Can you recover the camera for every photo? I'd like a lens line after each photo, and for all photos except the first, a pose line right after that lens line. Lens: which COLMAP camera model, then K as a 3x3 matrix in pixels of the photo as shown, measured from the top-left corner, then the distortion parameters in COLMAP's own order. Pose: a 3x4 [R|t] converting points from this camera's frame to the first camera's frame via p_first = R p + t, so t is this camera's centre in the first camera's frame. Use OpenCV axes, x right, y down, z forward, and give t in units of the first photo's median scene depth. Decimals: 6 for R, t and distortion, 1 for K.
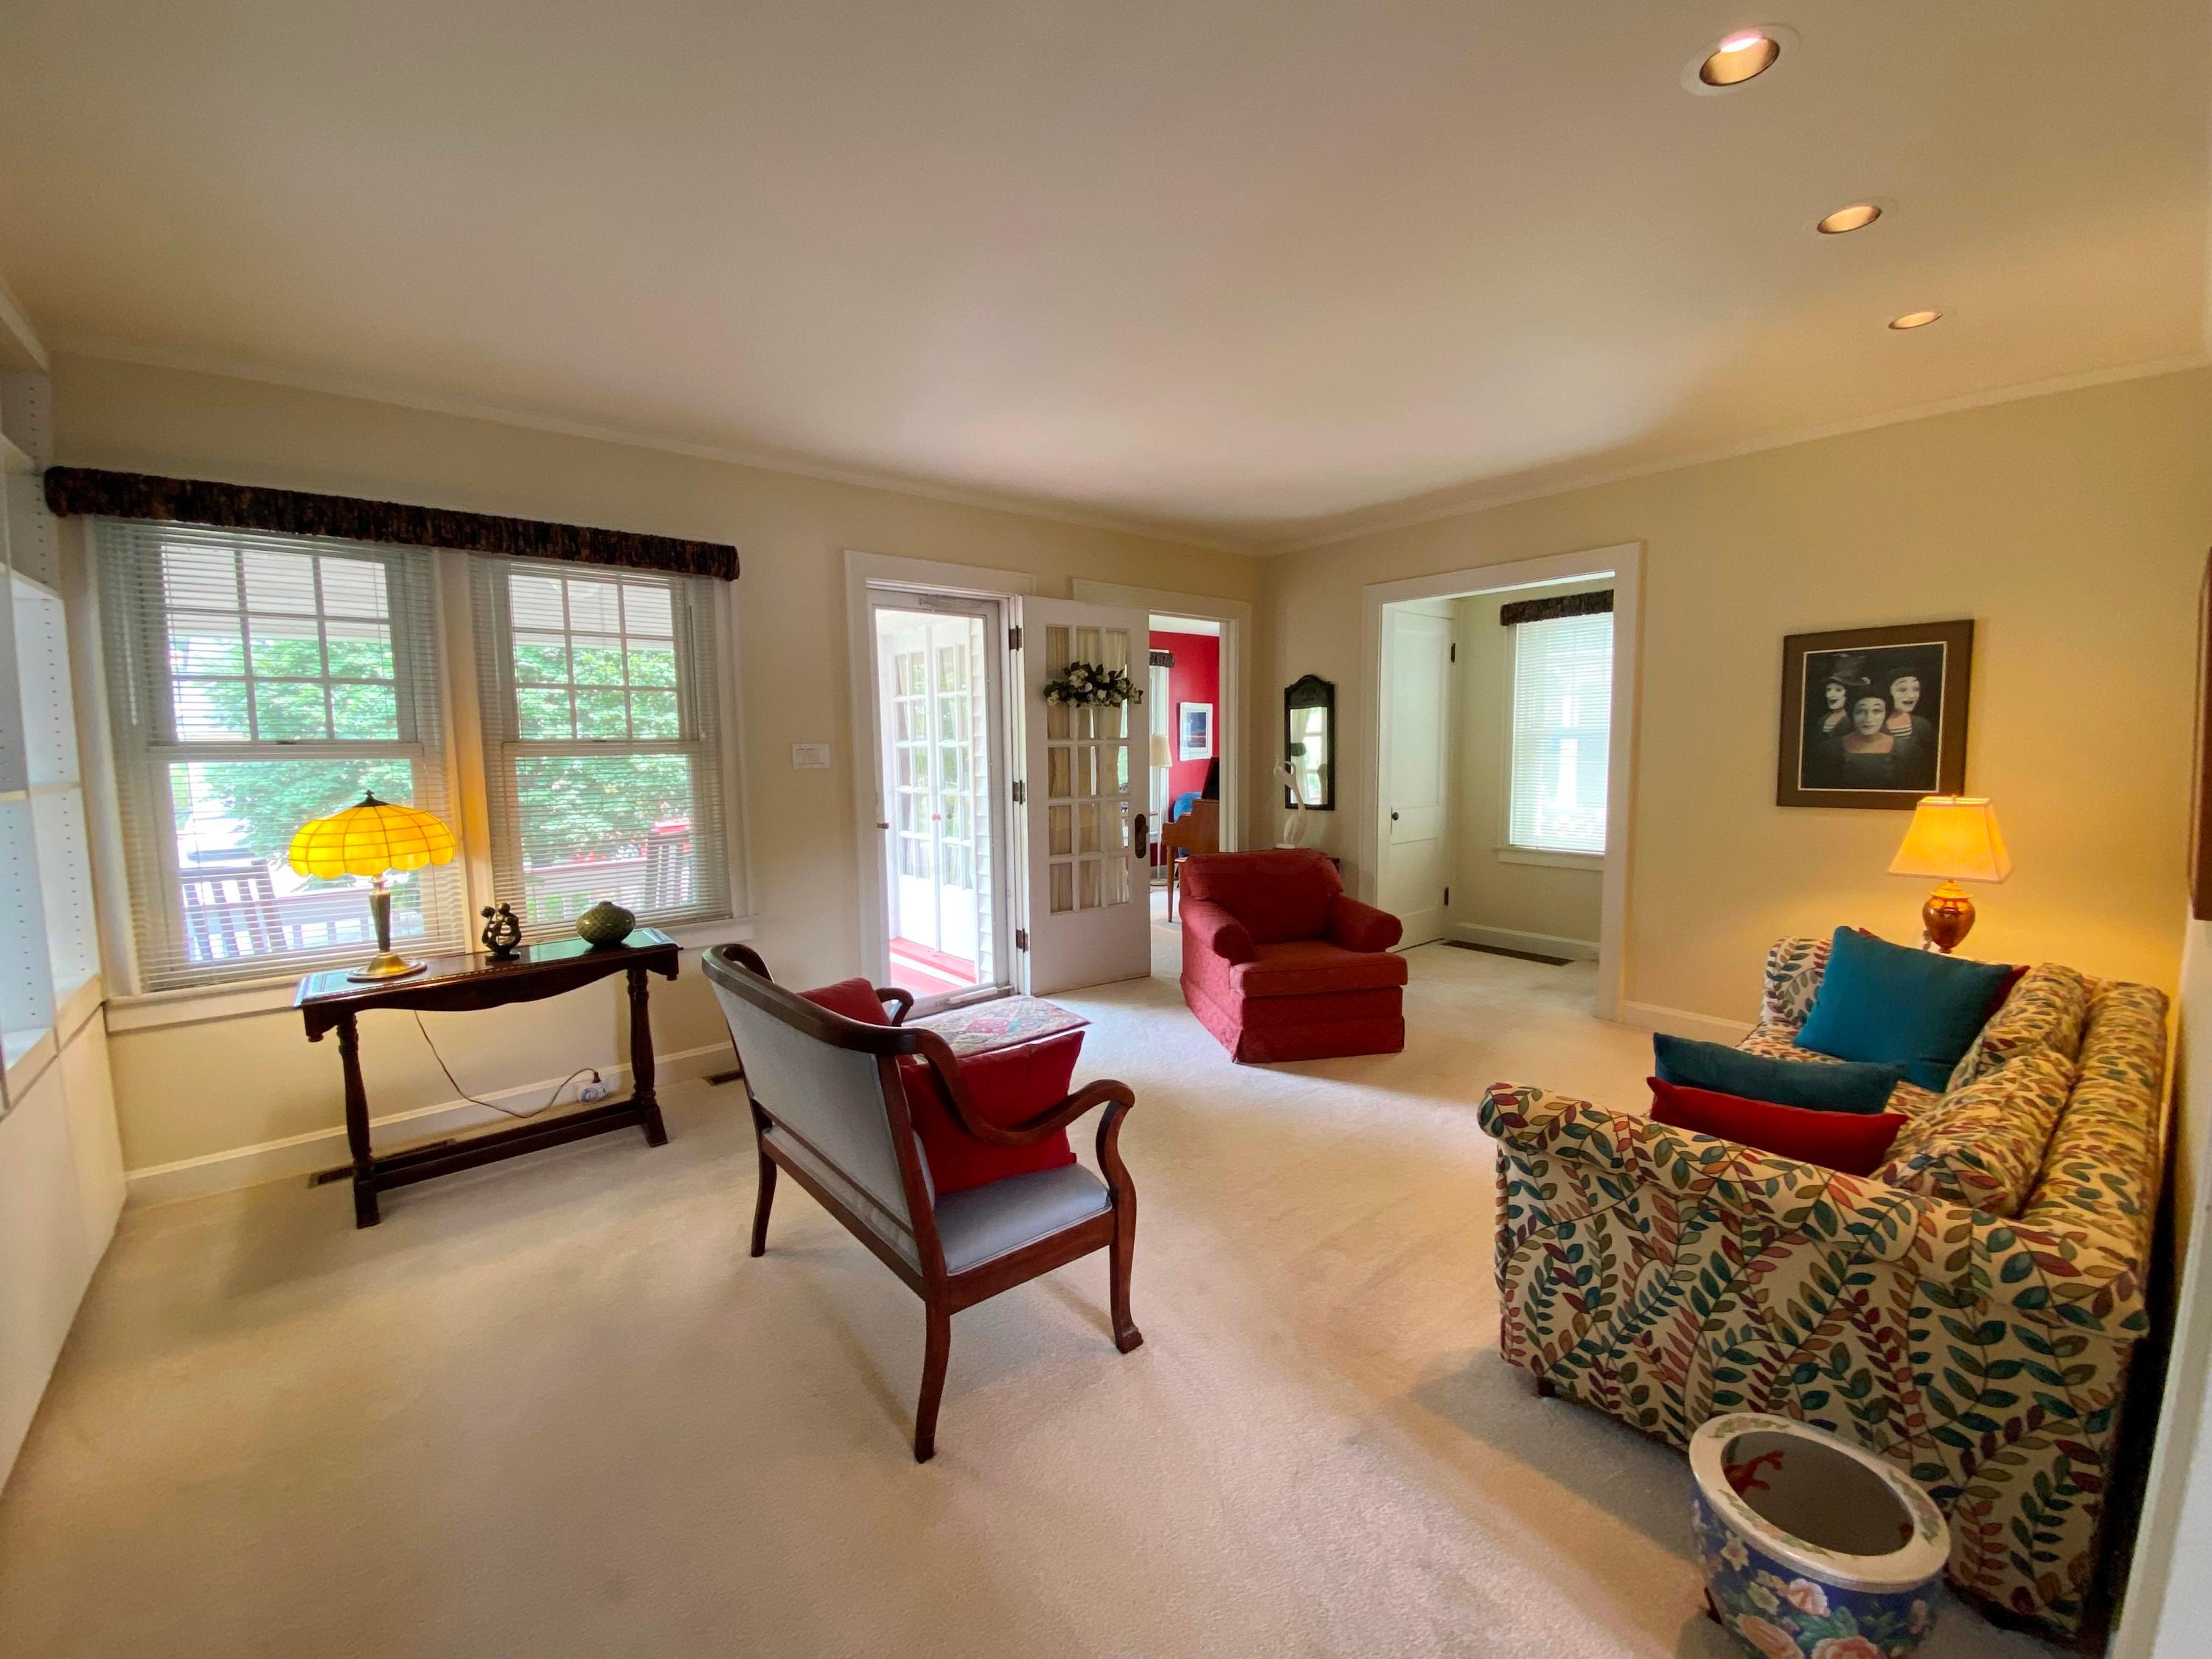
lens RADIAL K [[904.7, 0, 1106.0], [0, 904.7, 829.5], [0, 0, 1]] dist [-0.017594, -0.000481]
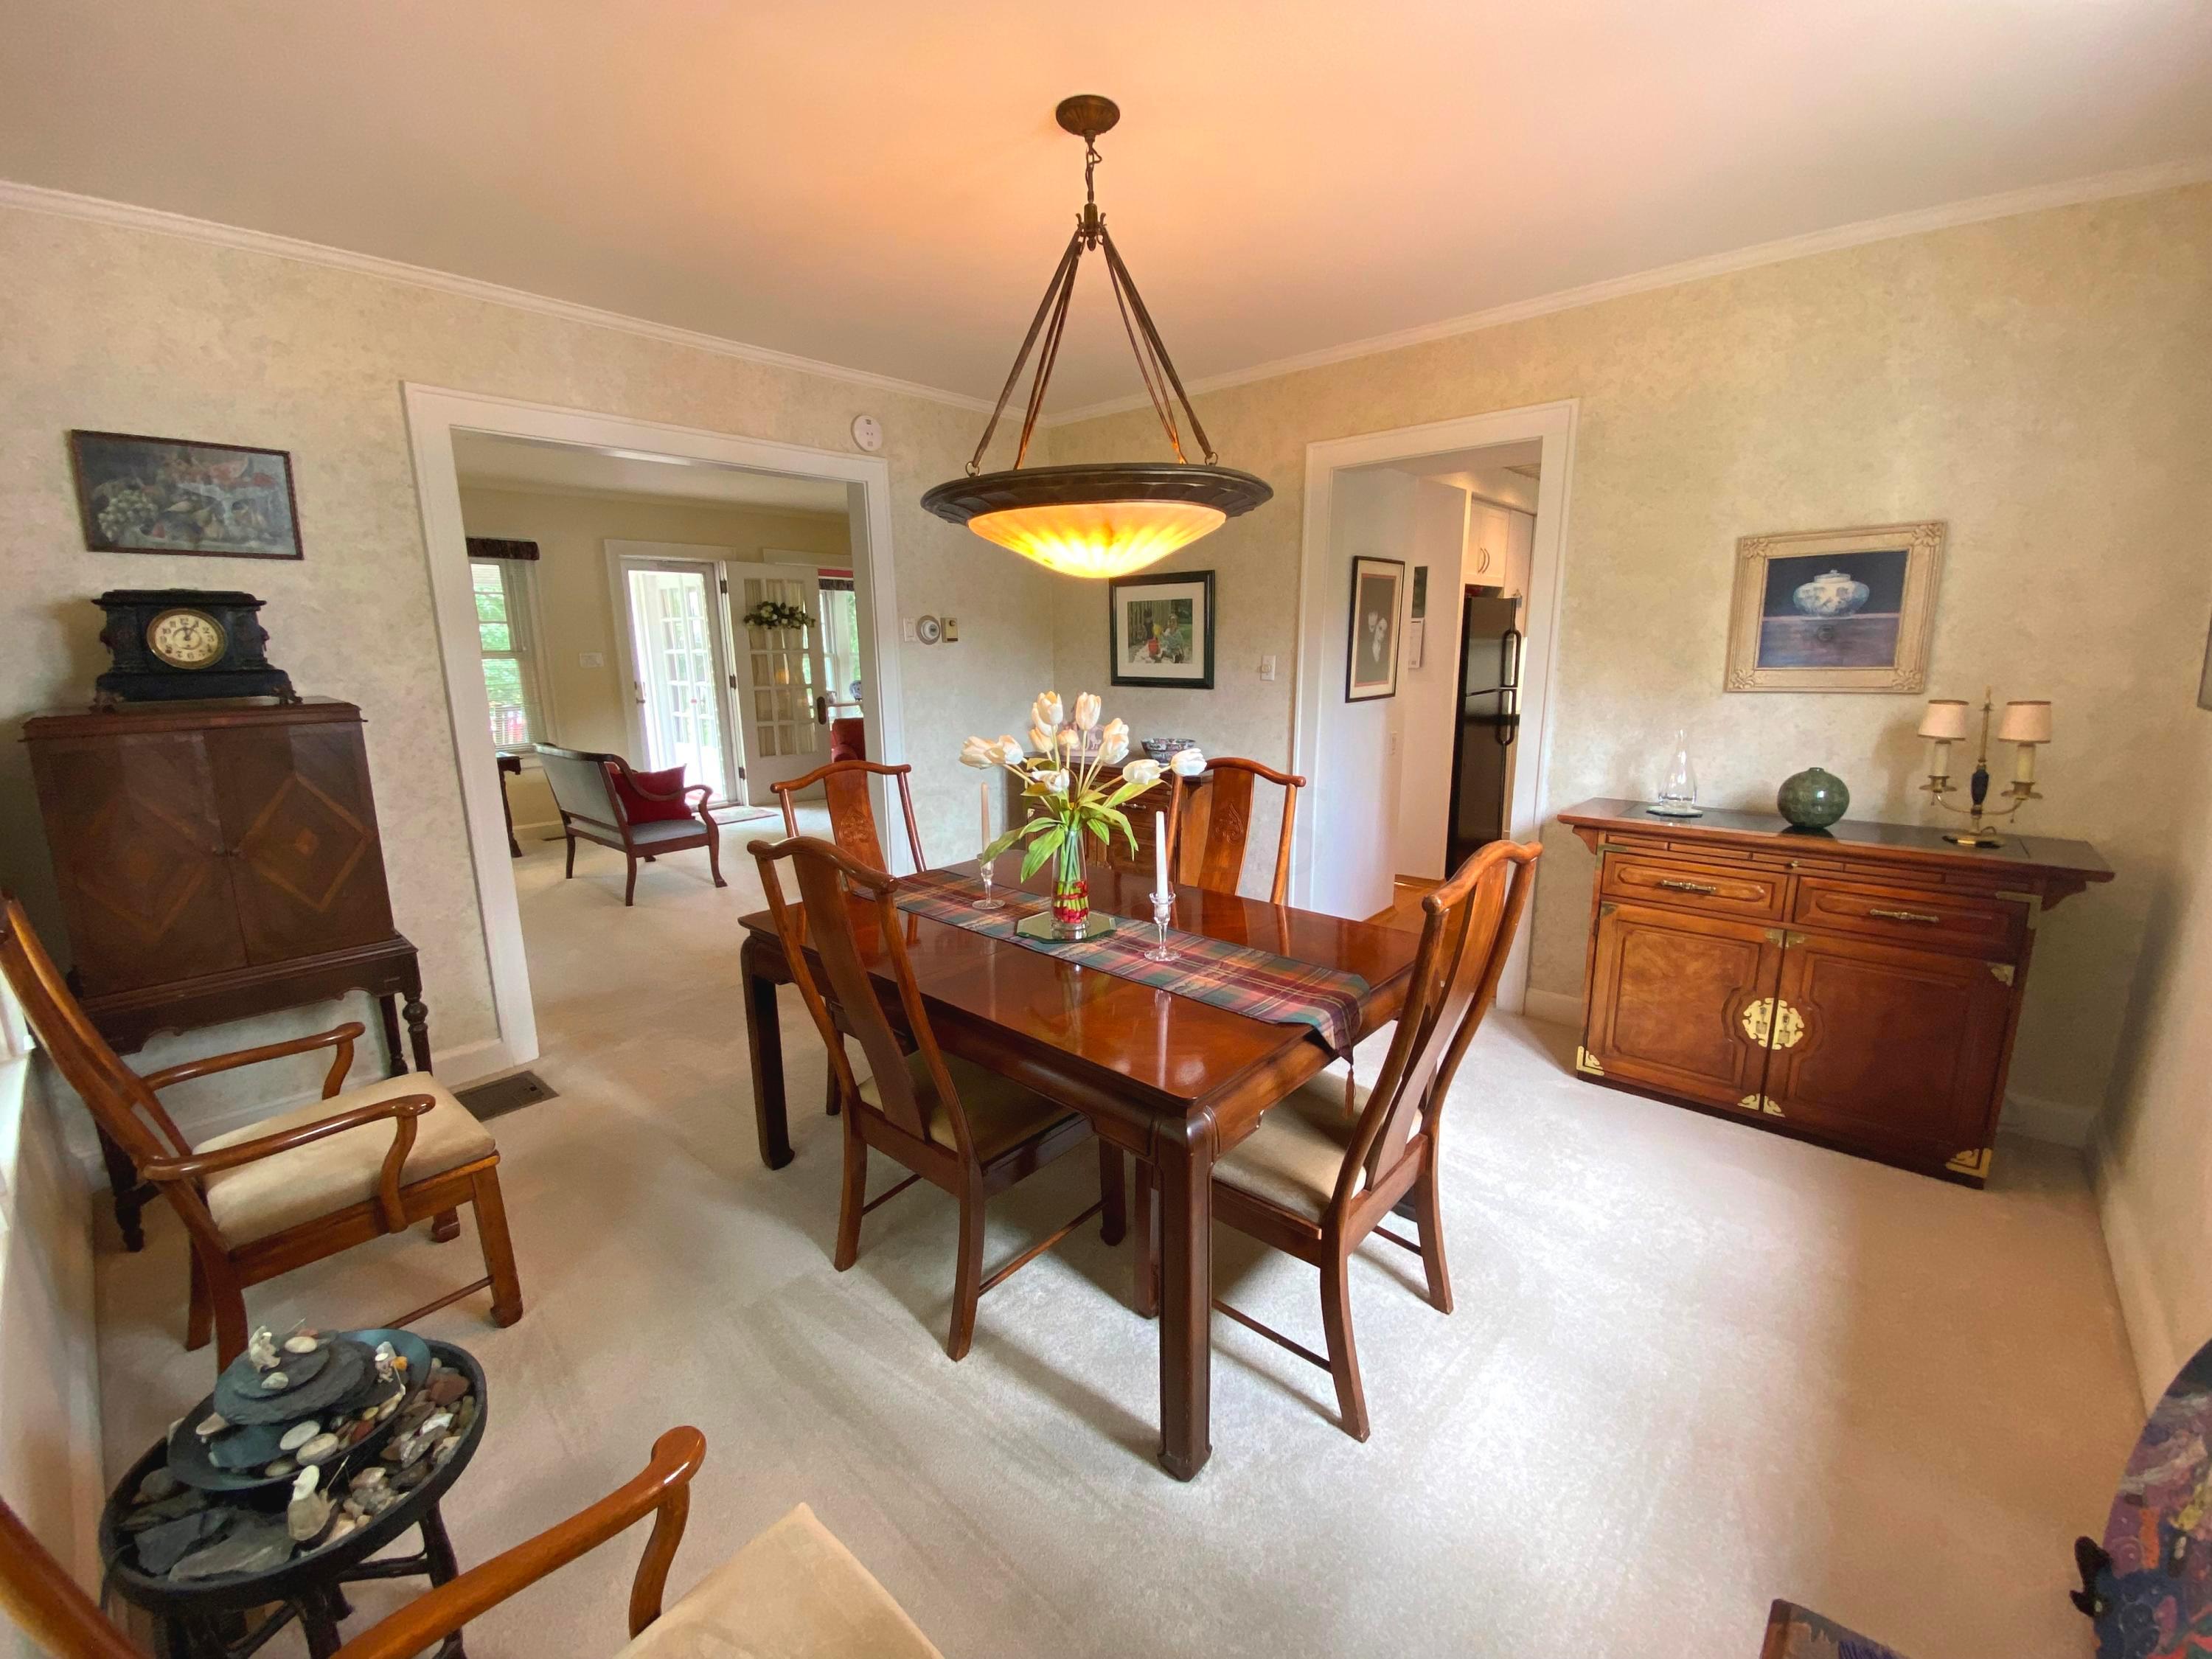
lens RADIAL K [[904.7, 0, 1106.0], [0, 904.7, 829.5], [0, 0, 1]] dist [-0.017594, -0.000481]
pose [[0.988059, -0.028357, 0.151443, 0.314377], [0.012693, 0.994557, 0.103416, 0.063869], [-0.153551, -0.100259, 0.983041, -0.733997]]
